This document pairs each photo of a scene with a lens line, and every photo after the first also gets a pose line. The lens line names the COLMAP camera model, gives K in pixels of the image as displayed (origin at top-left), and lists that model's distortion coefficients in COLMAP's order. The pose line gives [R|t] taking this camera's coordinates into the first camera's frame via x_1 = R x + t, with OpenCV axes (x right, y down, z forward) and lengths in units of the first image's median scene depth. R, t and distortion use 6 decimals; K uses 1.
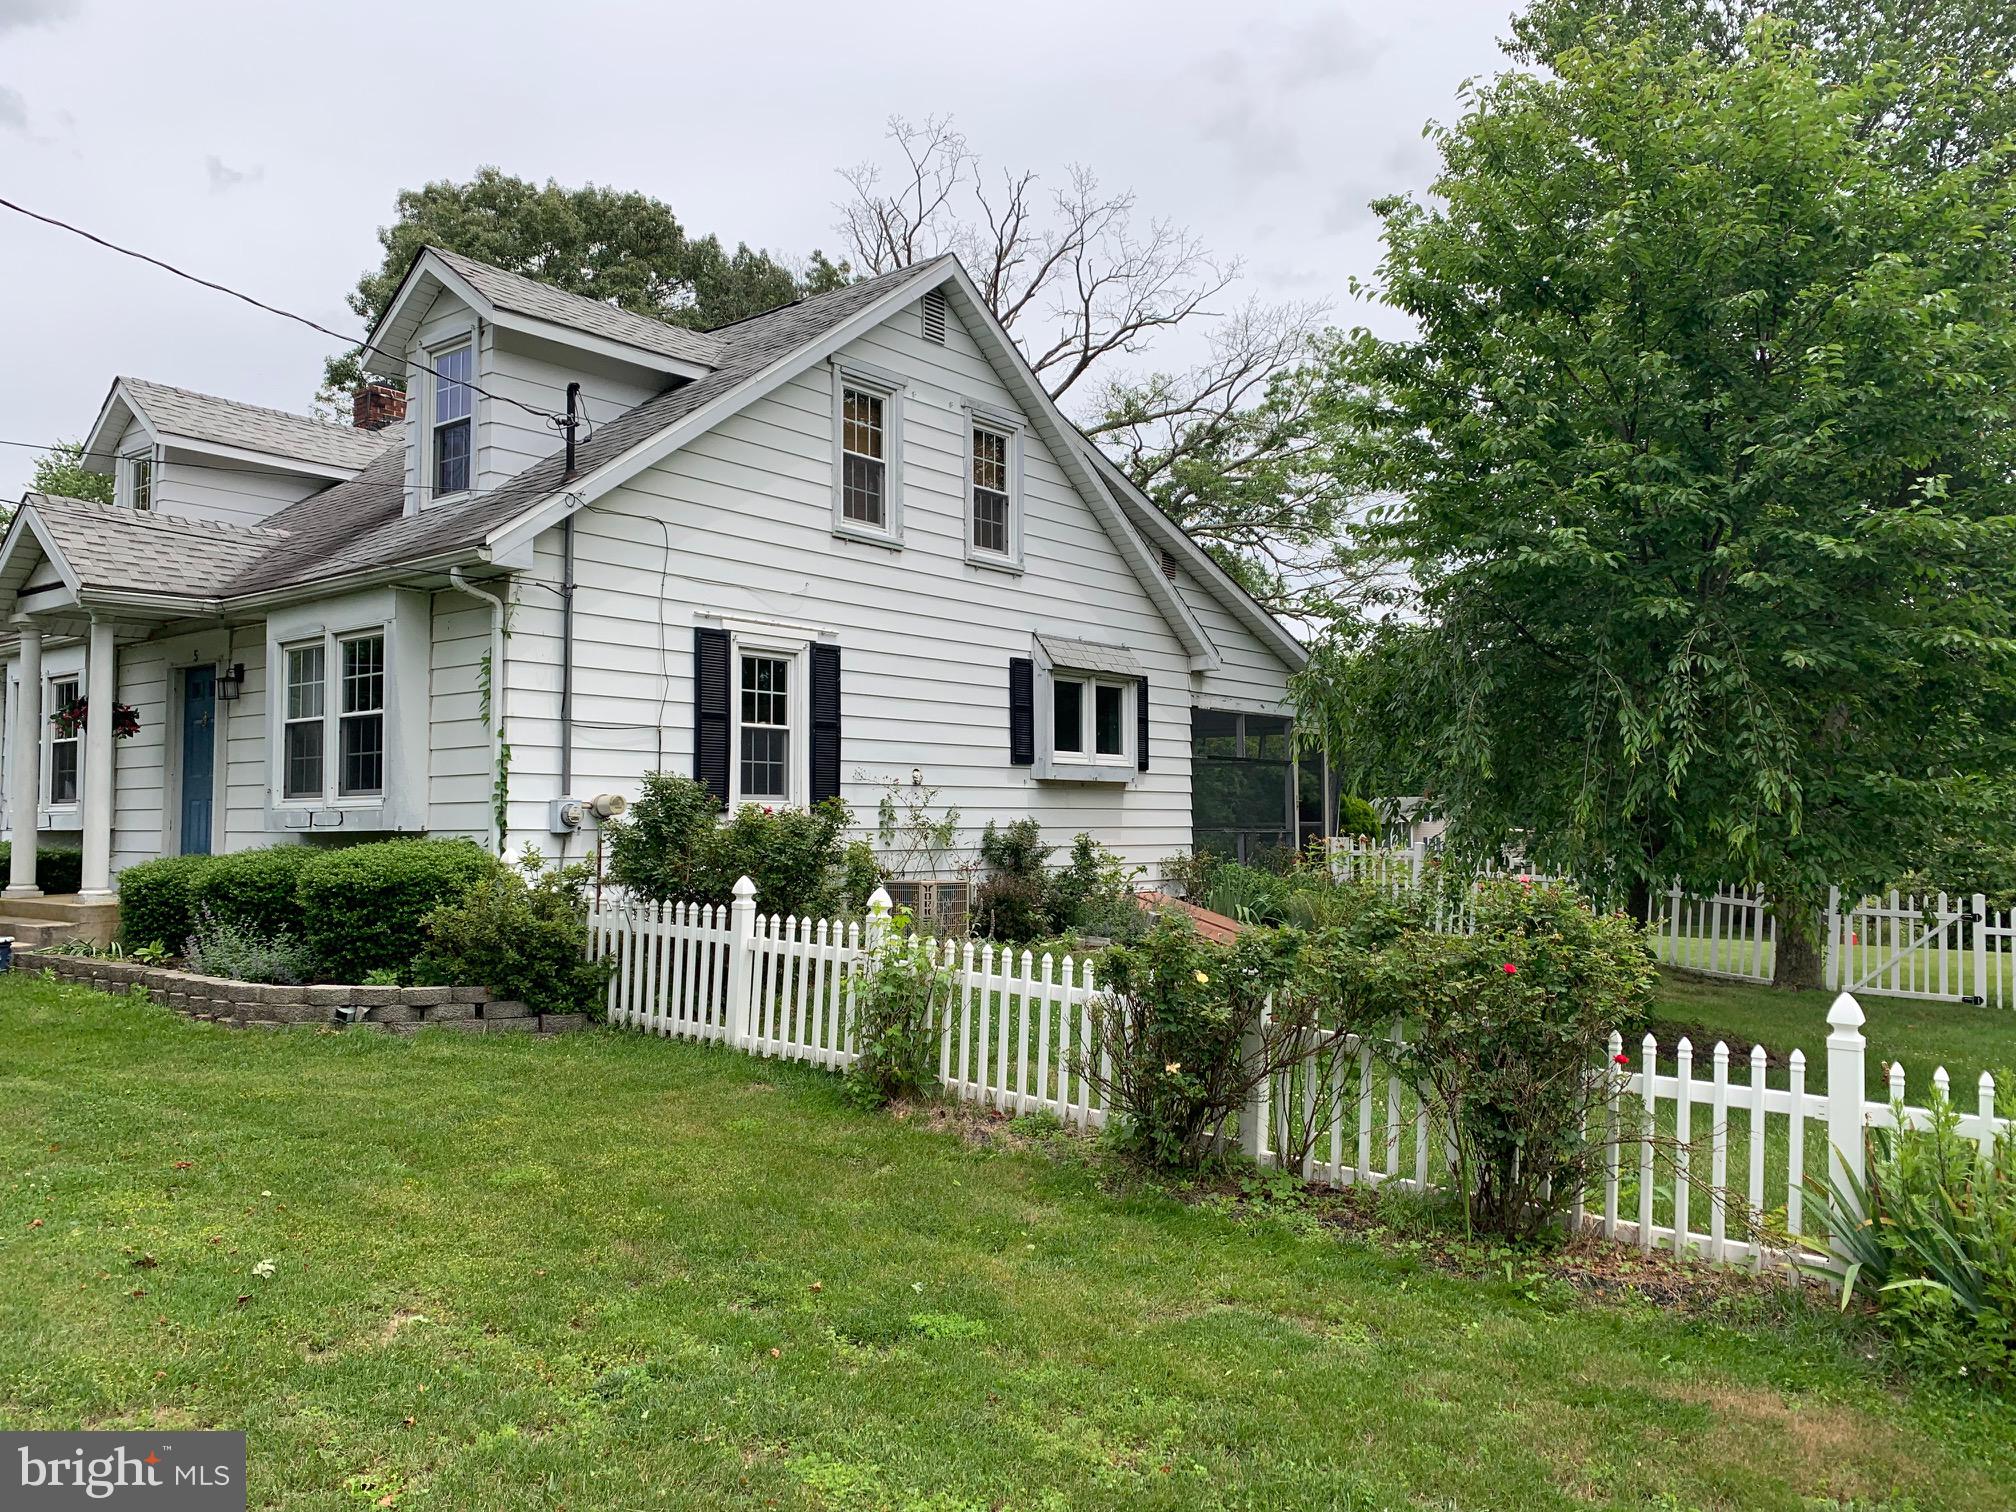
lens RADIAL K [[1550.9, 0, 994.9], [0, 1550.9, 750.5], [0, 0, 1]] dist [0.054929, -0.069590]
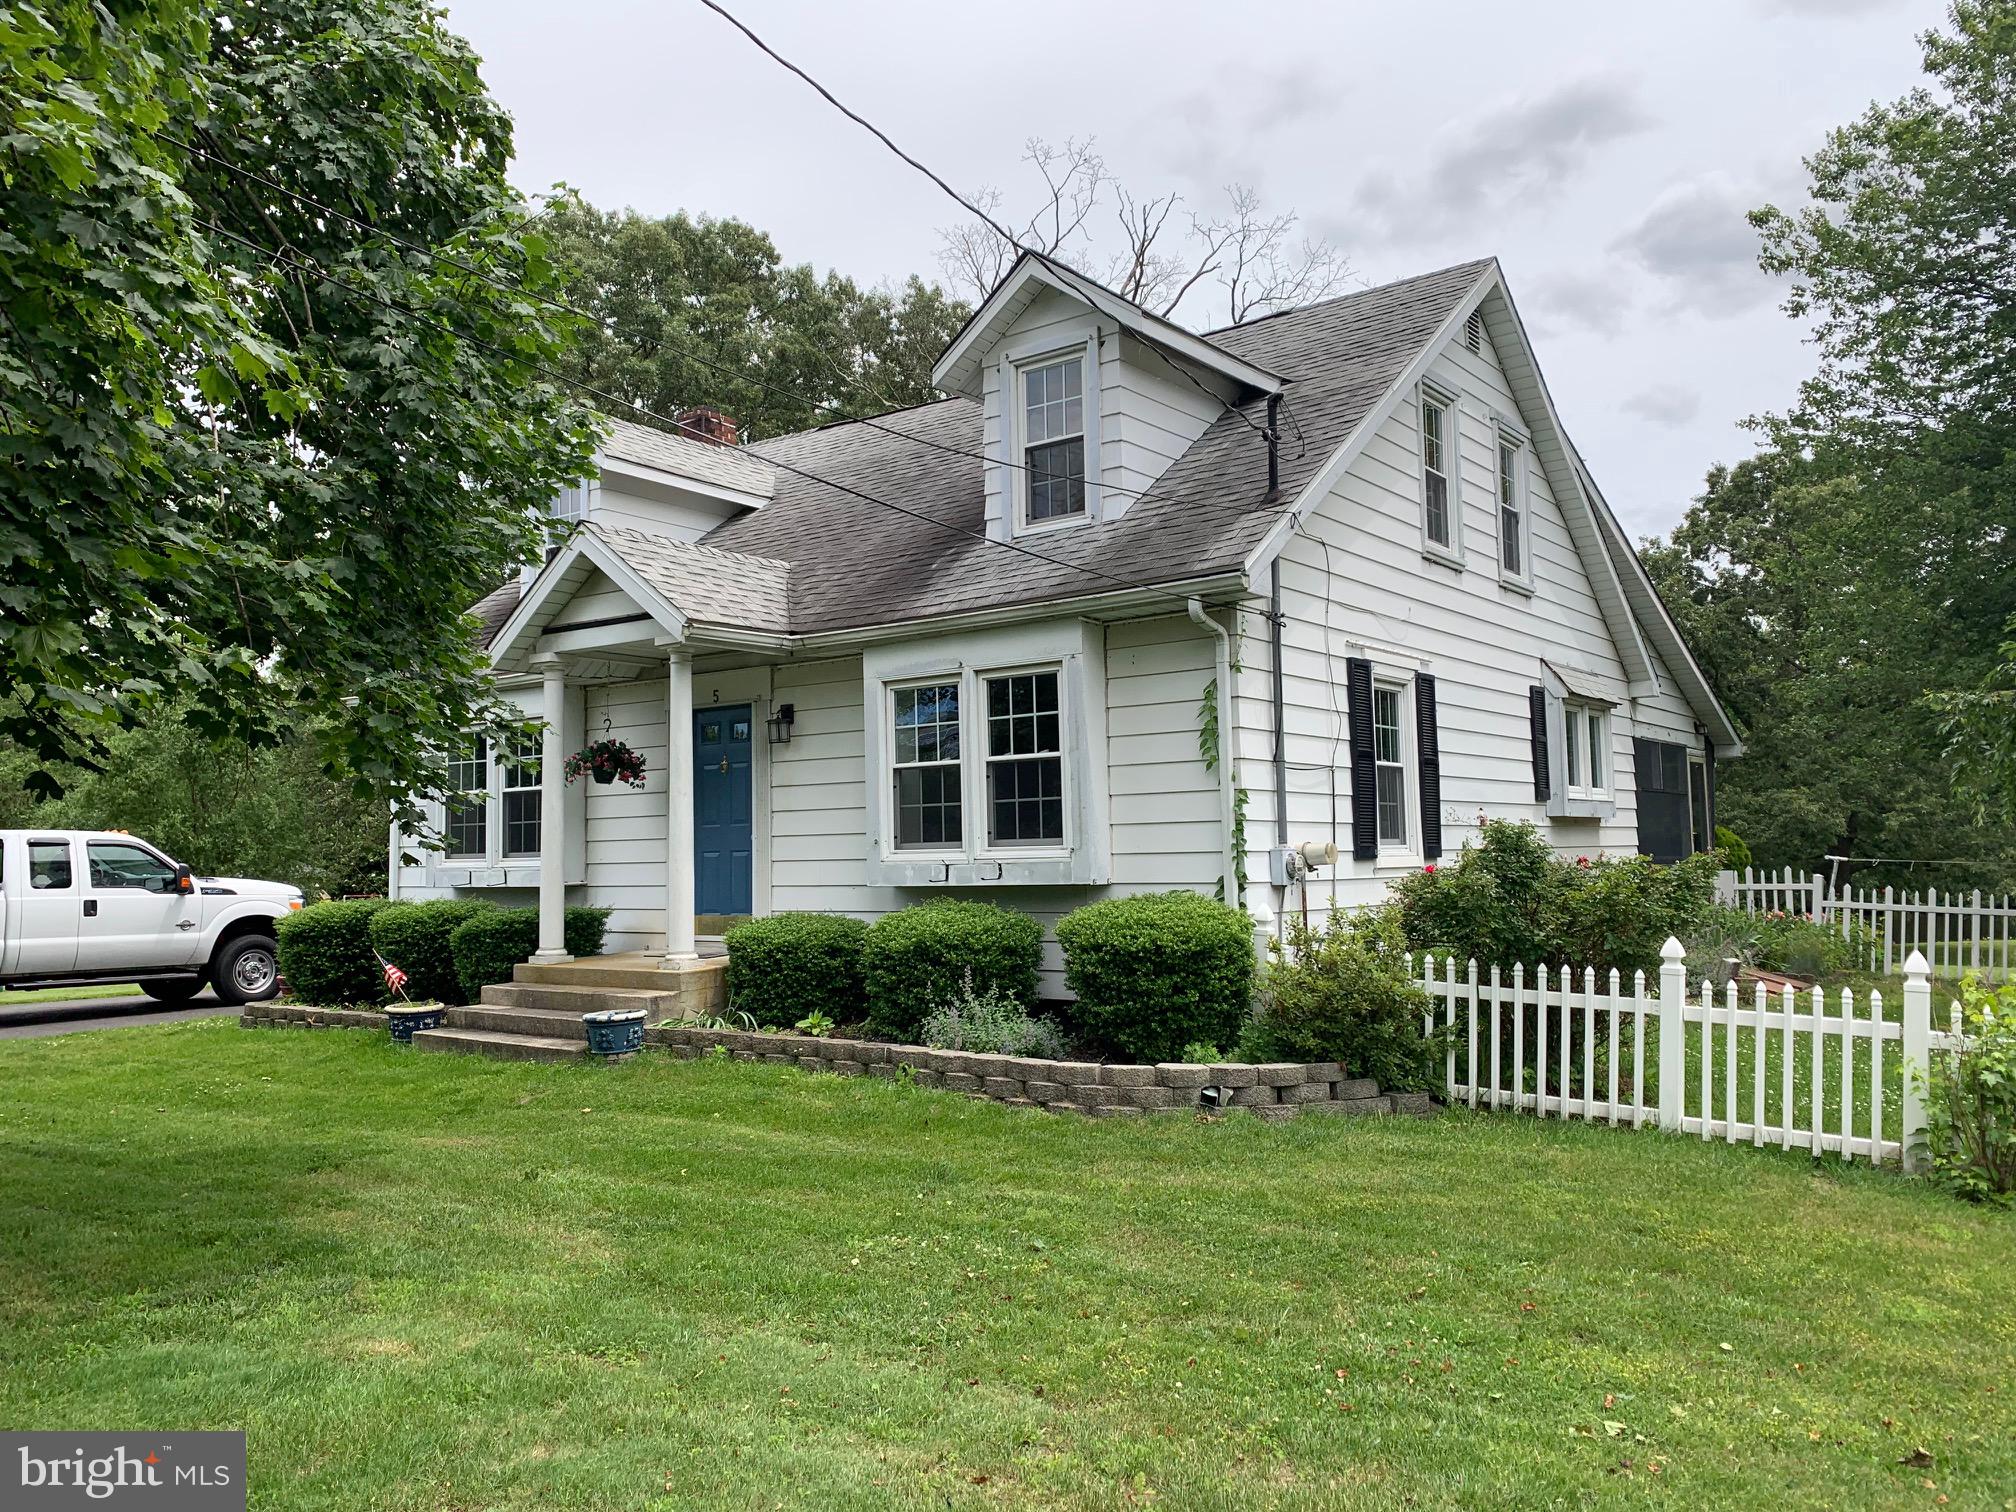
lens RADIAL K [[1550.9, 0, 998.5], [0, 1550.9, 736.1], [0, 0, 1]] dist [0.054929, -0.069590]
pose [[0.999302, -0.013719, 0.034747, -0.414869], [0.014653, 0.999534, -0.026783, -0.010736], [-0.034363, 0.027274, 0.999037, 0.084471]]
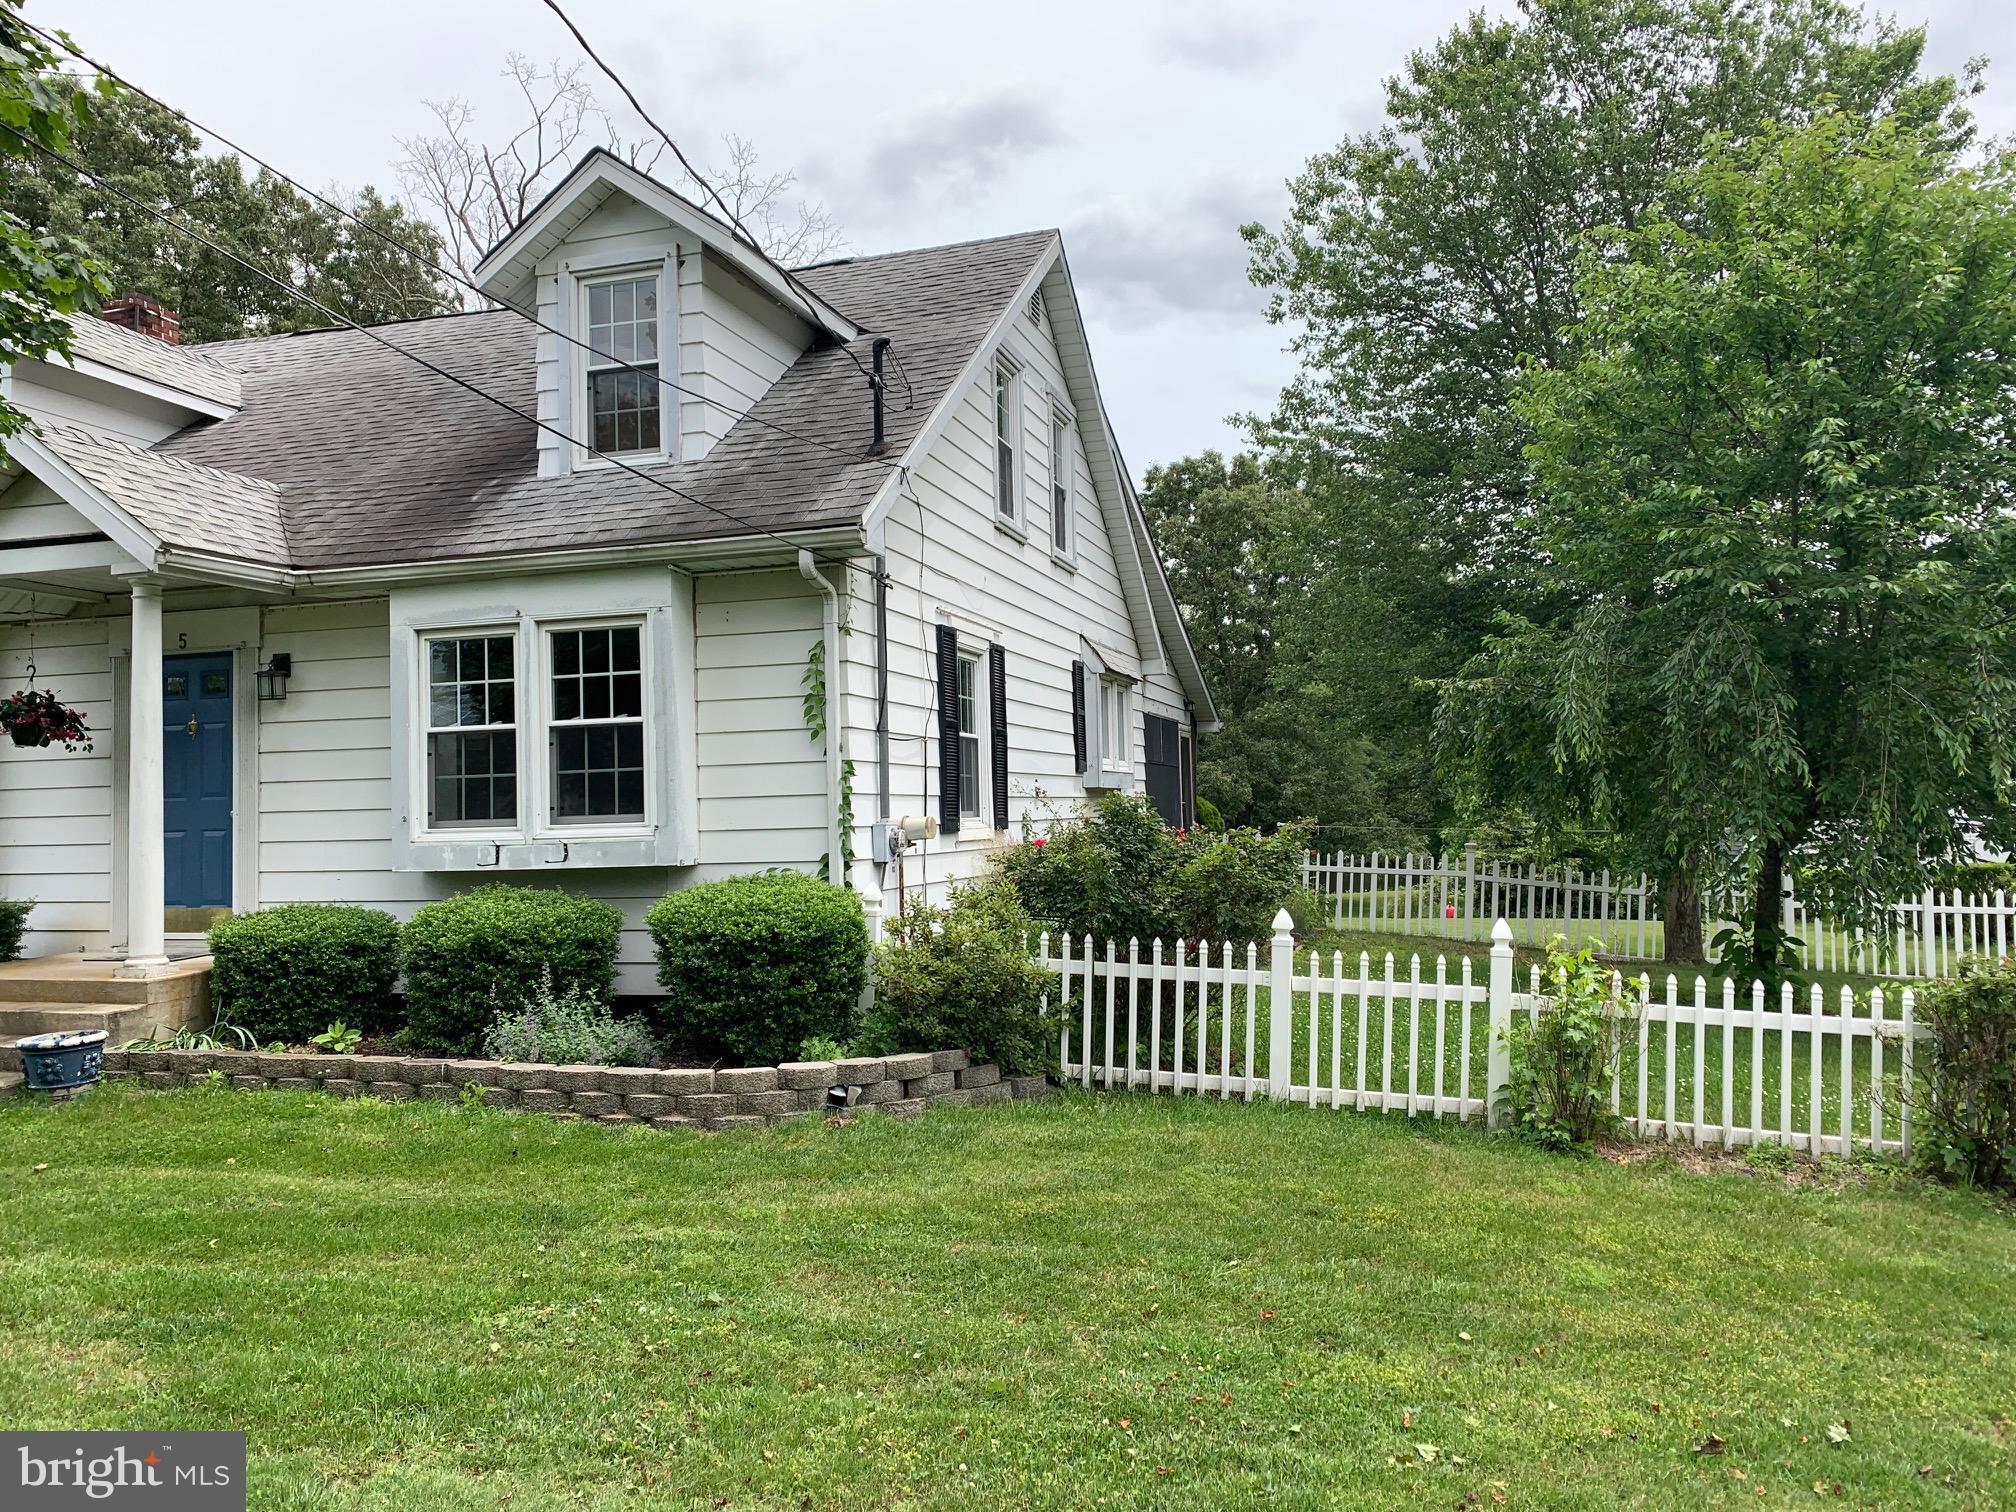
lens RADIAL K [[1550.9, 0, 998.6], [0, 1550.9, 738.1], [0, 0, 1]] dist [0.054929, -0.069590]
pose [[0.928243, -0.001309, 0.371973, -0.469983], [0.002492, 0.999993, -0.002700, -0.011449], [-0.371967, 0.003434, 0.928240, 0.161809]]
